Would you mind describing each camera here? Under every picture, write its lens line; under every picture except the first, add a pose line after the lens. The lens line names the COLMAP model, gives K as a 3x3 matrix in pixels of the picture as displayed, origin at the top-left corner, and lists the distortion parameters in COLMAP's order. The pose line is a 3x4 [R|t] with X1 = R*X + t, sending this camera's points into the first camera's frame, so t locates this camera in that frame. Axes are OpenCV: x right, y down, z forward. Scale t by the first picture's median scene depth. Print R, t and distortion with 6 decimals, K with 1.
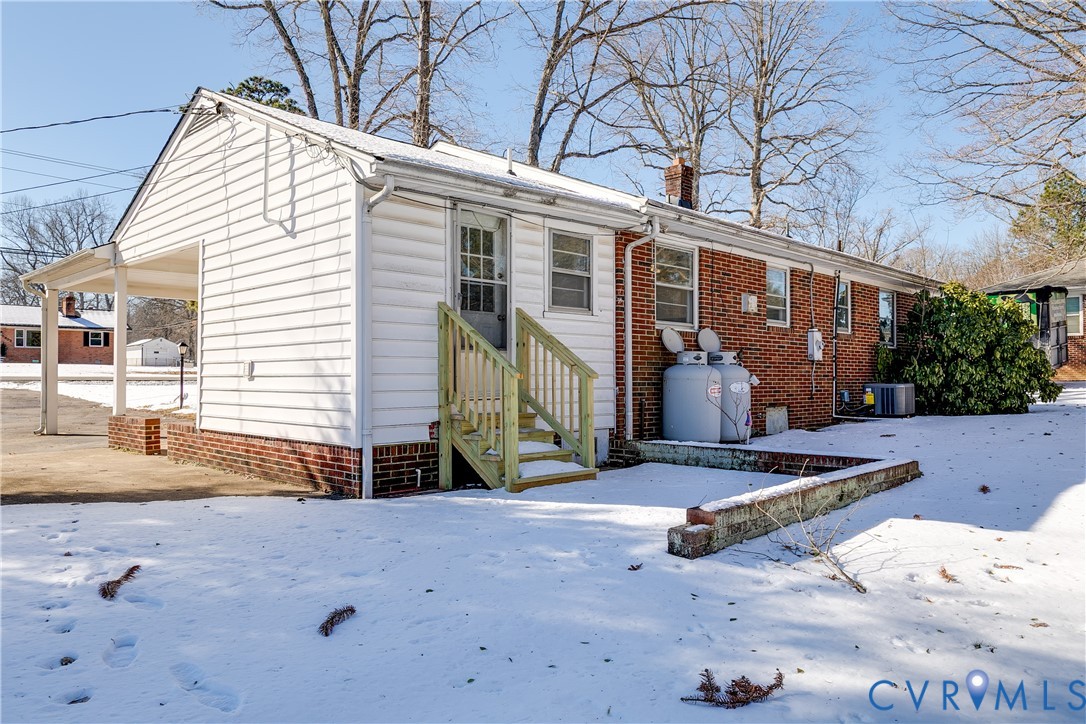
lens RADIAL K [[754.1, 0, 544.9], [0, 754.1, 361.5], [0, 0, 1]] dist [0.008377, 0.001489]
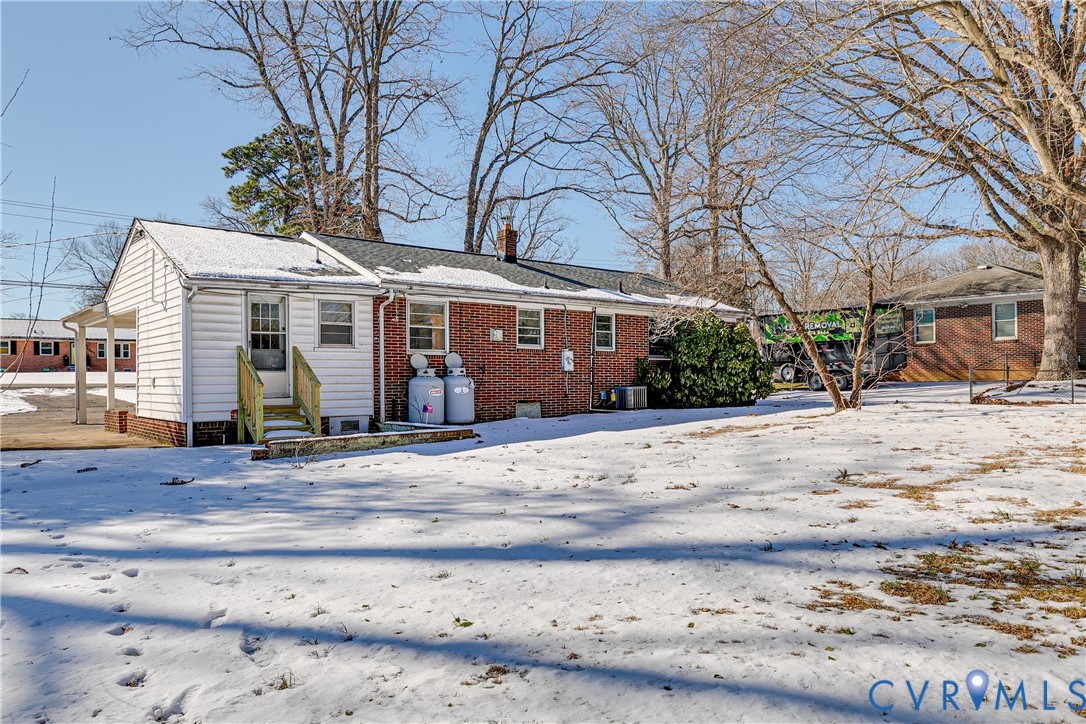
lens RADIAL K [[754.1, 0, 541.0], [0, 754.1, 369.1], [0, 0, 1]] dist [0.008377, 0.001489]
pose [[0.995071, -0.008694, -0.098781, 0.622747], [0.009381, 0.999935, 0.006499, -0.020520], [0.098718, -0.007394, 0.995088, -0.617797]]
